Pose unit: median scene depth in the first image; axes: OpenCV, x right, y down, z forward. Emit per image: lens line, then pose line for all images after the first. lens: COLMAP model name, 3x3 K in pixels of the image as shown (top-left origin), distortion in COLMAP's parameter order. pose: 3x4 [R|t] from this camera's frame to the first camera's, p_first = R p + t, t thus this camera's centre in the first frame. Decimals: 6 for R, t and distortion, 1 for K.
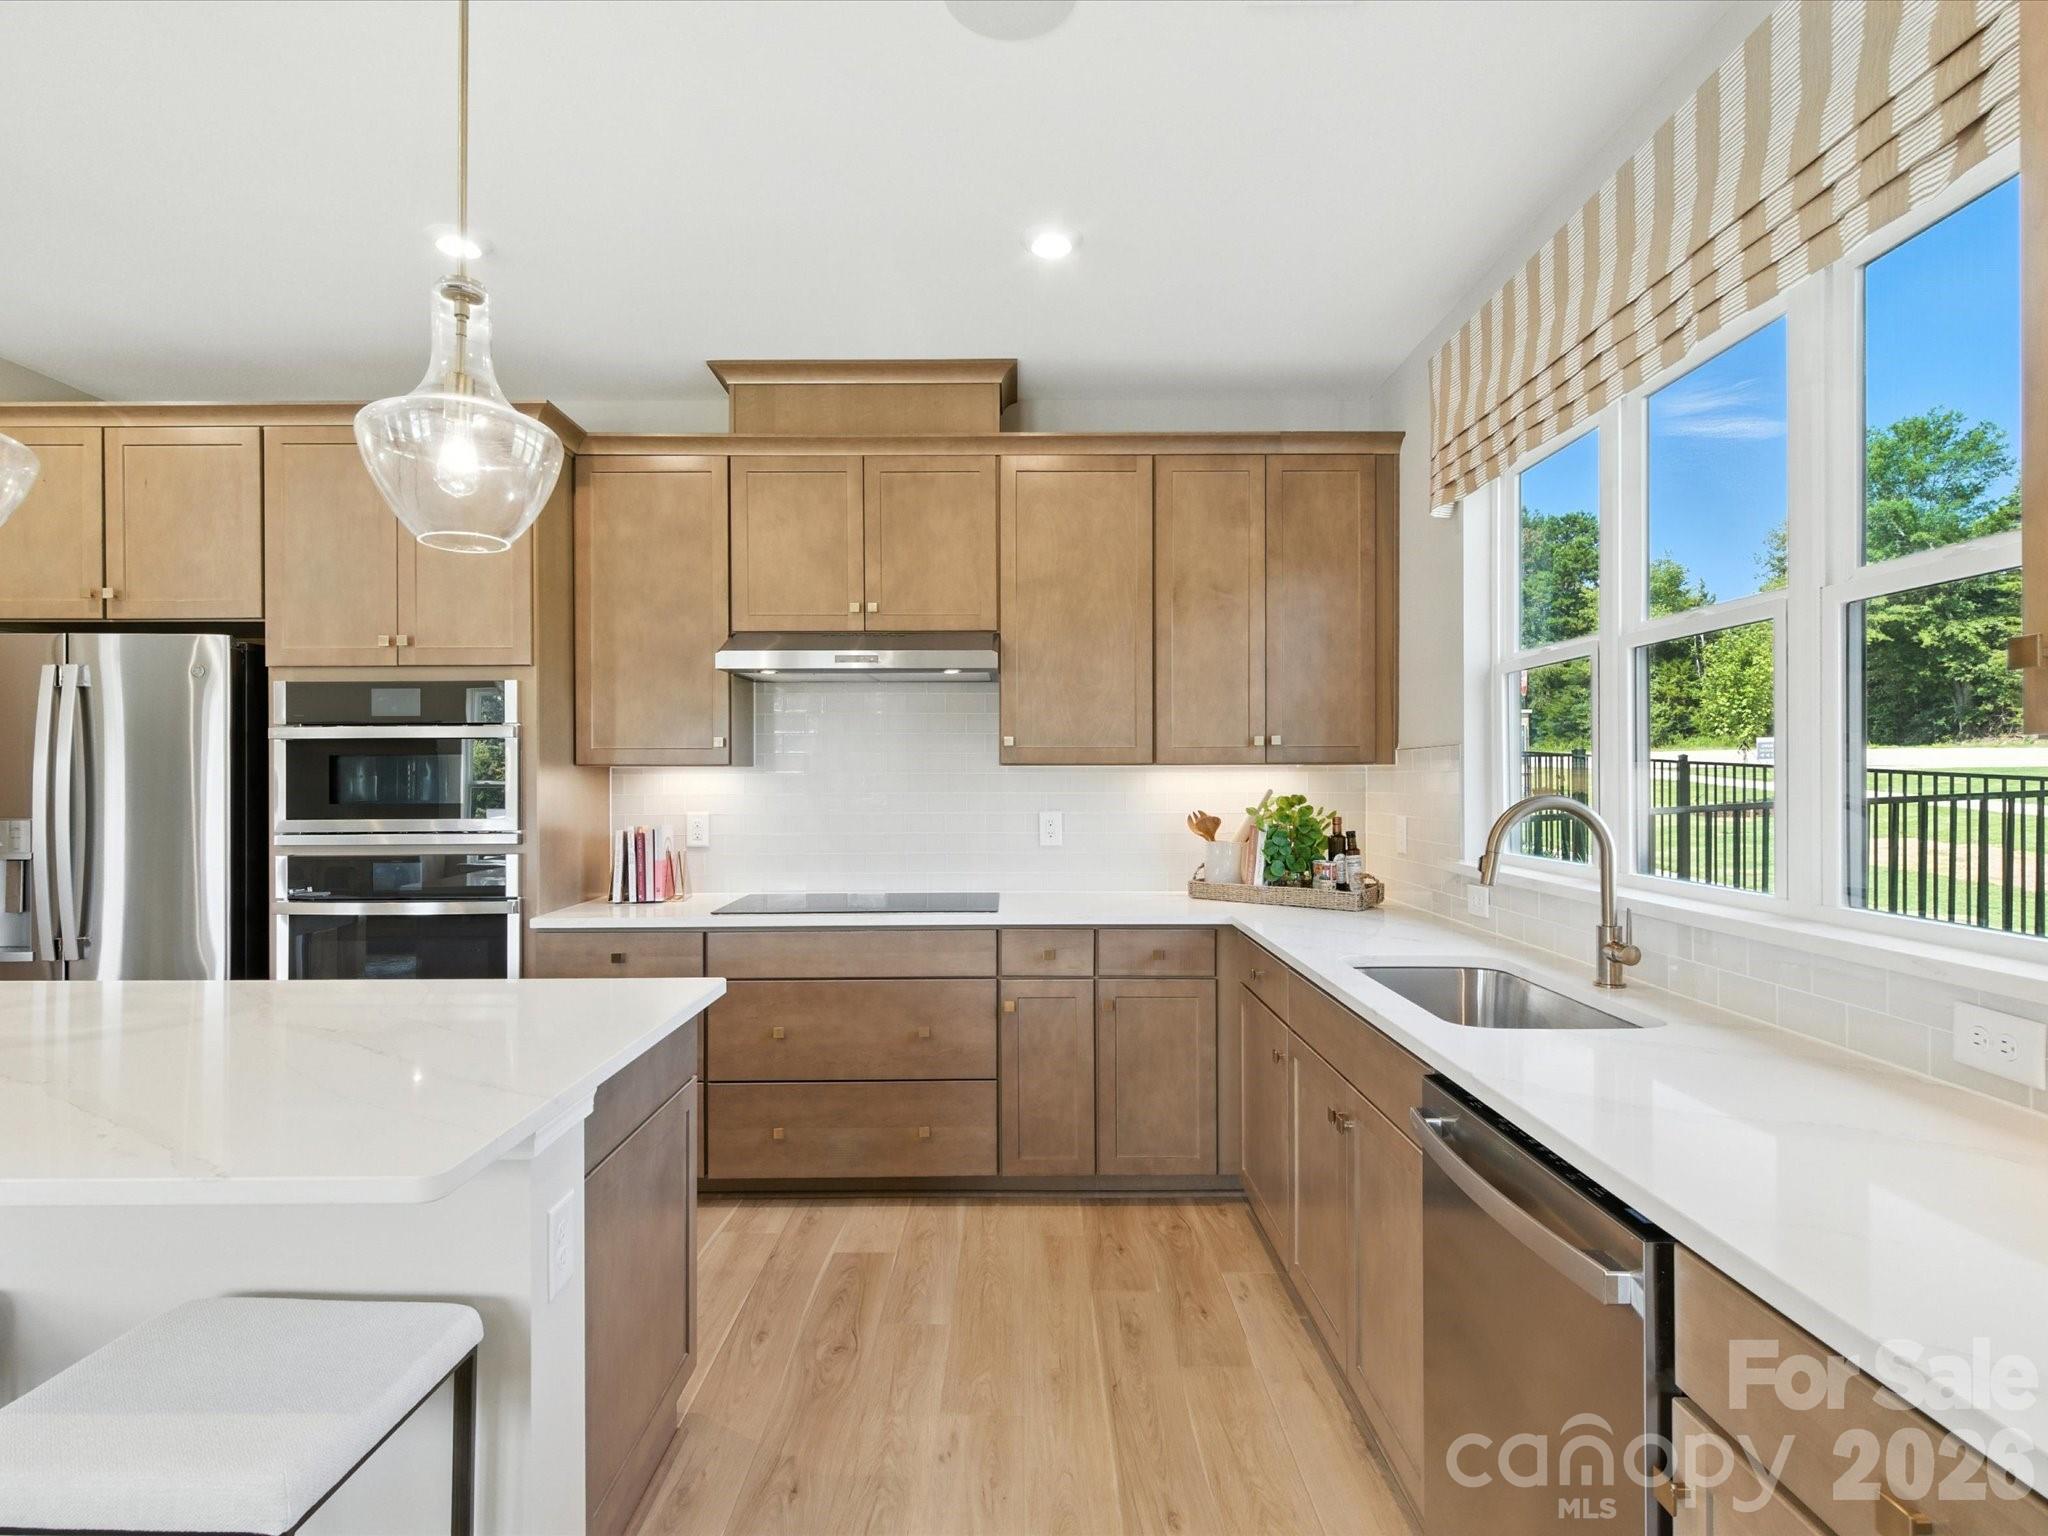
lens RADIAL K [[1032.0, 0, 1015.1], [0, 1032.0, 775.7], [0, 0, 1]] dist [0.001141, -0.001768]
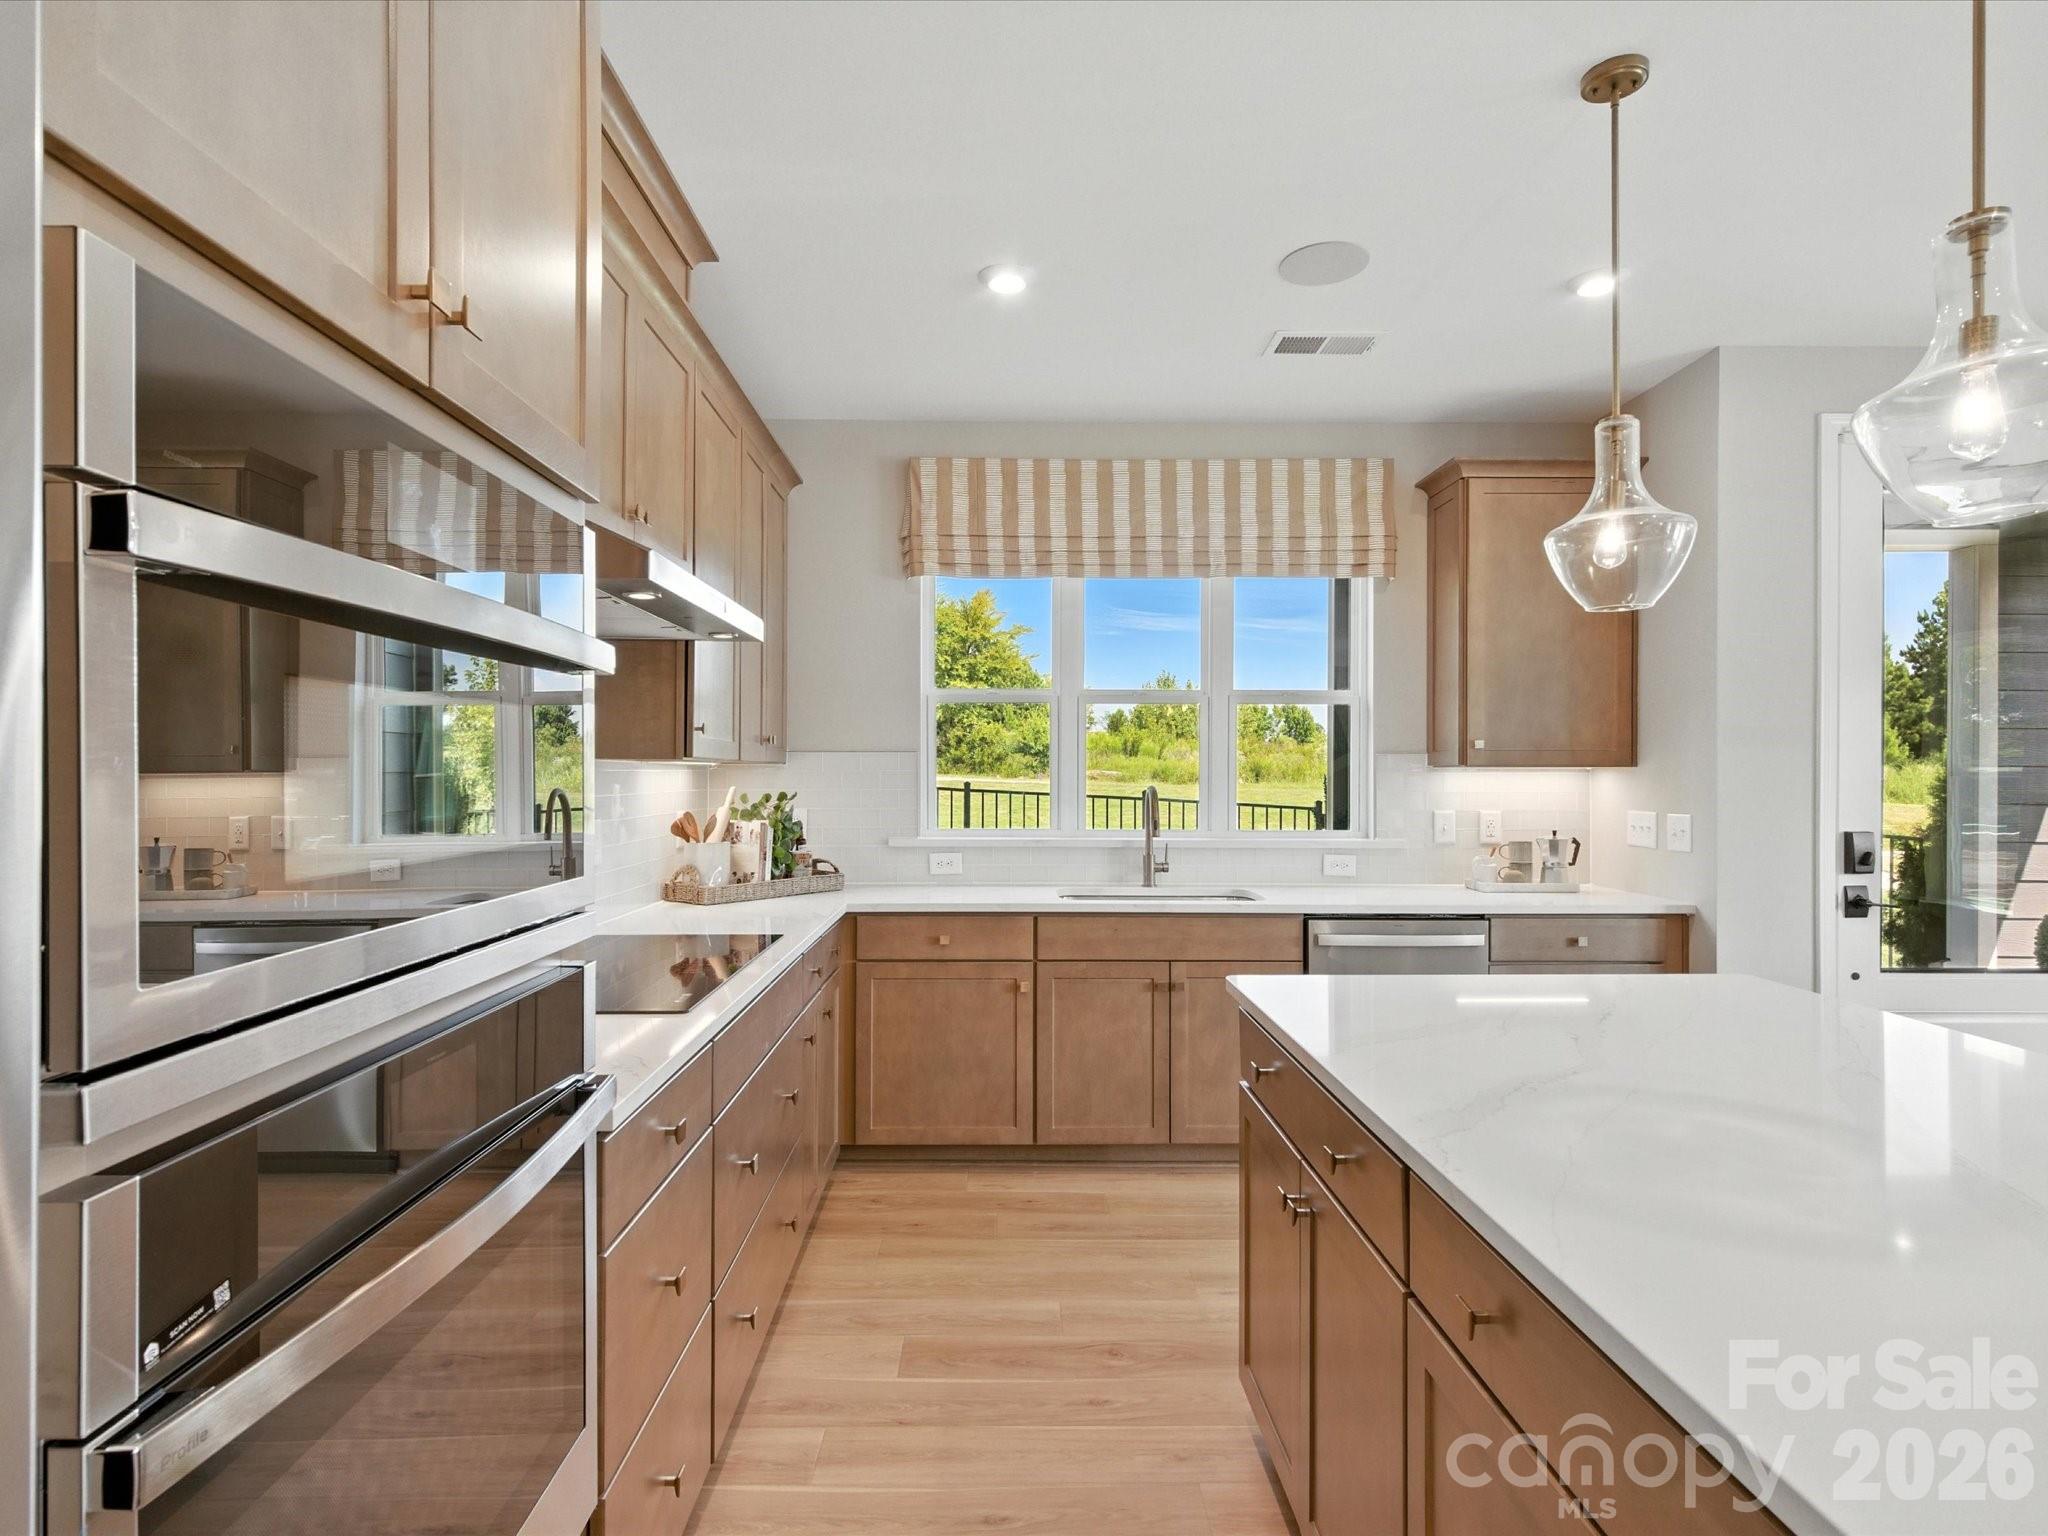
lens RADIAL K [[1049.6, 0, 1024.0], [0, 1049.6, 768.0], [0, 0, 1]] dist [0.001468, -0.000264]
pose [[-0.015584, 0.011452, 0.999813, -0.881551], [-0.003198, 0.999929, -0.011503, 0.006333], [-0.999873, -0.003377, -0.015547, 0.824591]]
